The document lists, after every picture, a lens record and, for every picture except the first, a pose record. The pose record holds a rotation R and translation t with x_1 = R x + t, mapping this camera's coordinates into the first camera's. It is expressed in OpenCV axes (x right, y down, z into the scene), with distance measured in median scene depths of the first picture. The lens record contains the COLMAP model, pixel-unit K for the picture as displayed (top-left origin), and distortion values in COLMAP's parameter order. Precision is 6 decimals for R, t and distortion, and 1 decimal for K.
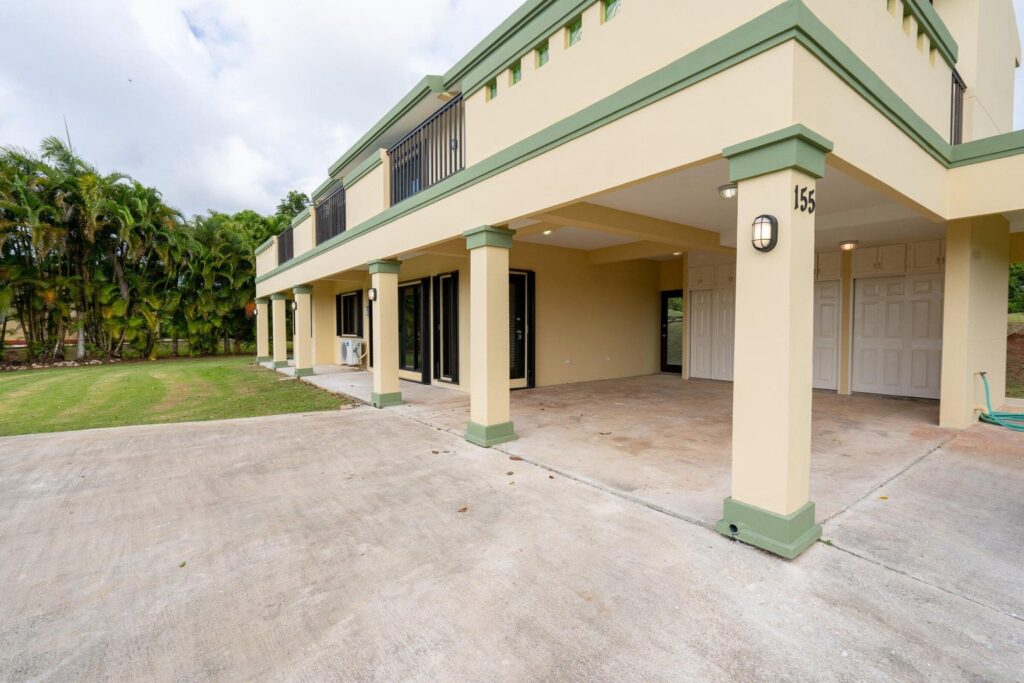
lens RADIAL K [[464.8, 0, 512.0], [0, 464.8, 341.5], [0, 0, 1]] dist [0.019339, -0.000798]
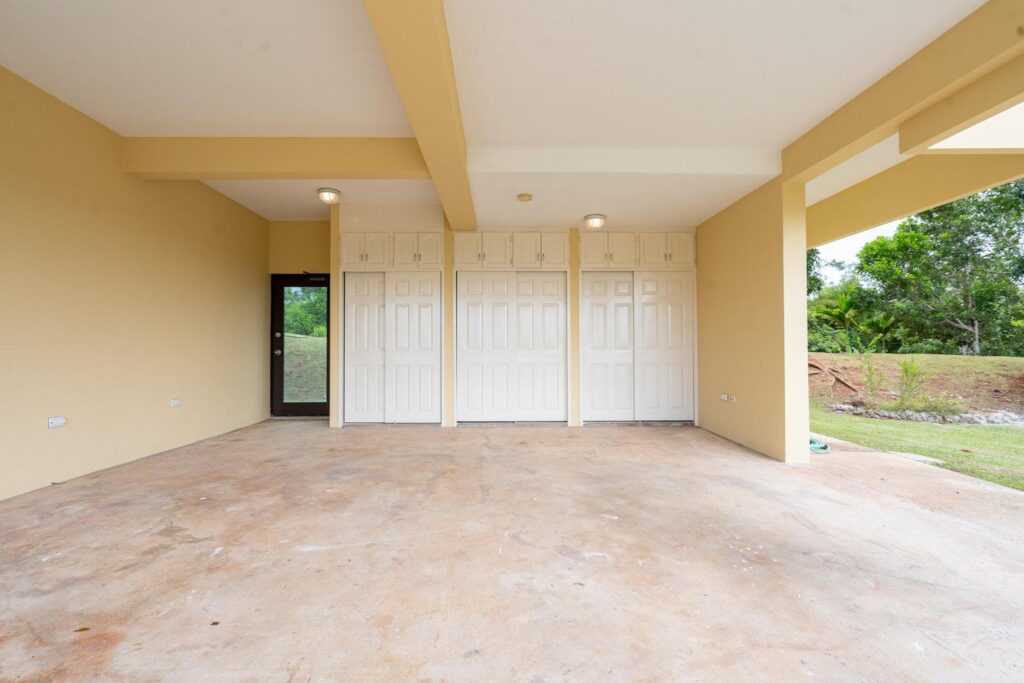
lens RADIAL K [[464.8, 0, 512.0], [0, 464.8, 341.5], [0, 0, 1]] dist [0.019339, -0.000798]
pose [[0.594380, 0.011010, 0.804109, 0.042632], [0.026995, 0.999070, -0.033634, 0.001704], [-0.803731, 0.041698, 0.593530, 0.493530]]
